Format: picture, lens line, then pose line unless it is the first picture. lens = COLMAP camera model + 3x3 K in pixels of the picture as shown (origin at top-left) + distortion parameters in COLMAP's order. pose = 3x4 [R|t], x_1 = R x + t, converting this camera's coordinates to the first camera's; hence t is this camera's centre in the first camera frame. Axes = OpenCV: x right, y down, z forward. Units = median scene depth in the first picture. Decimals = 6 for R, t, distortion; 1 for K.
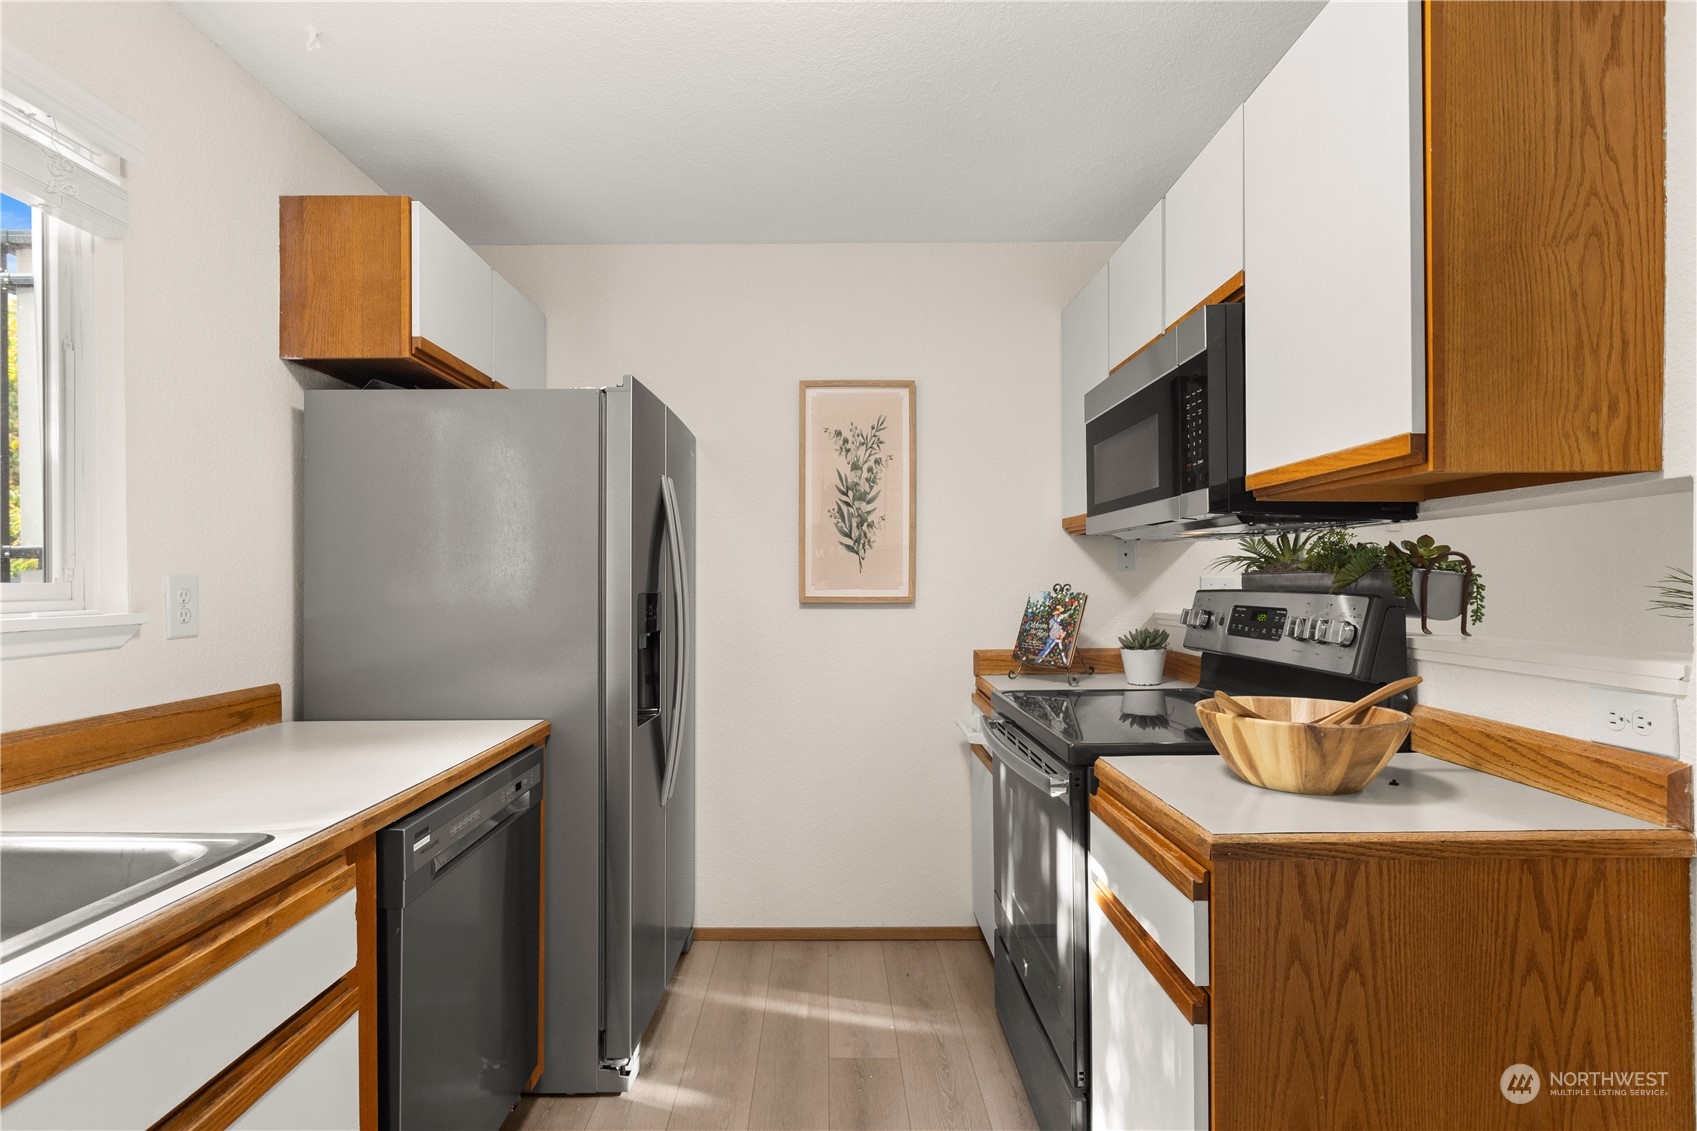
lens RADIAL K [[807.8, 0, 844.3], [0, 807.8, 578.4], [0, 0, 1]] dist [-0.004381, -0.000399]
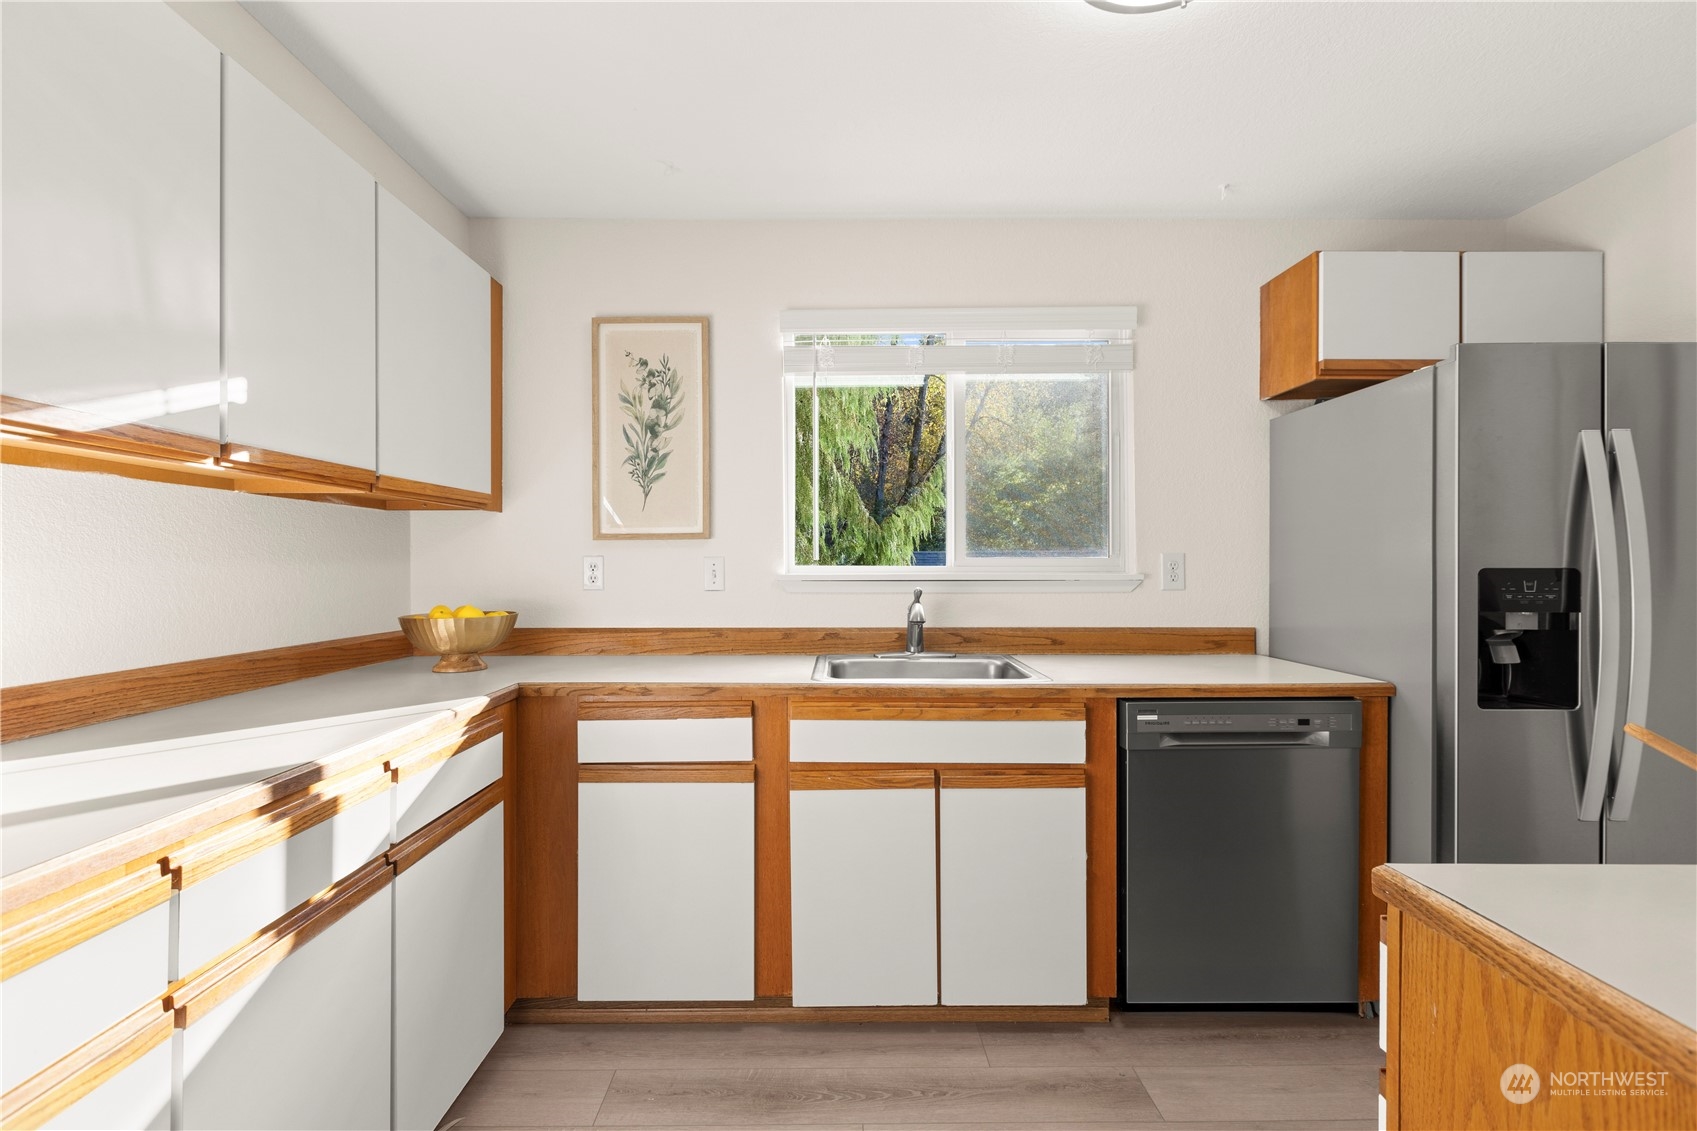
lens RADIAL K [[786.3, 0, 847.7], [0, 786.3, 556.8], [0, 0, 1]] dist [0.000402, 0.000275]
pose [[0.001671, -0.006867, -0.999975, 0.952016], [0.004650, 0.999966, -0.006859, 0.013755], [0.999988, -0.004639, 0.001703, 0.363040]]
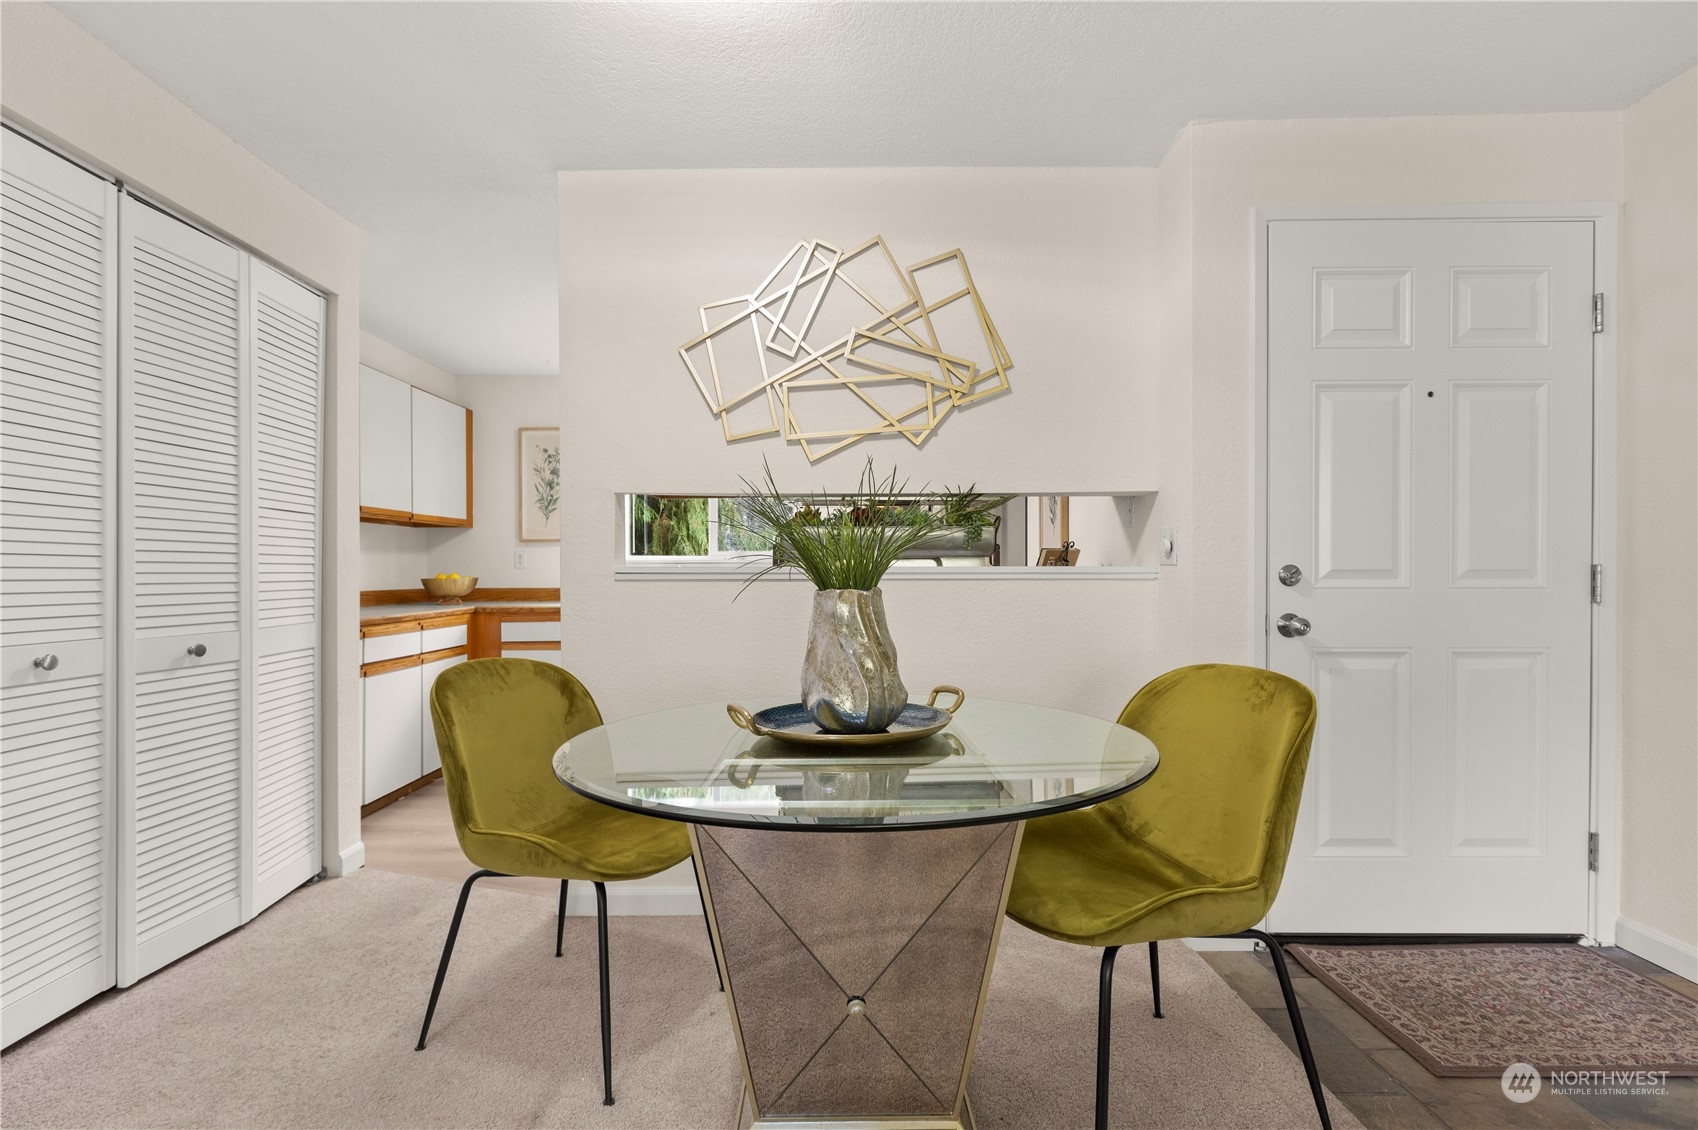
lens RADIAL K [[770.1, 0, 841.8], [0, 770.1, 568.8], [0, 0, 1]] dist [0.002584, -0.000477]
pose [[-0.003576, 0.001964, -0.999992, 2.649573], [0.003585, 0.999992, 0.001951, 0.078651], [0.999987, -0.003578, -0.003583, 1.271391]]
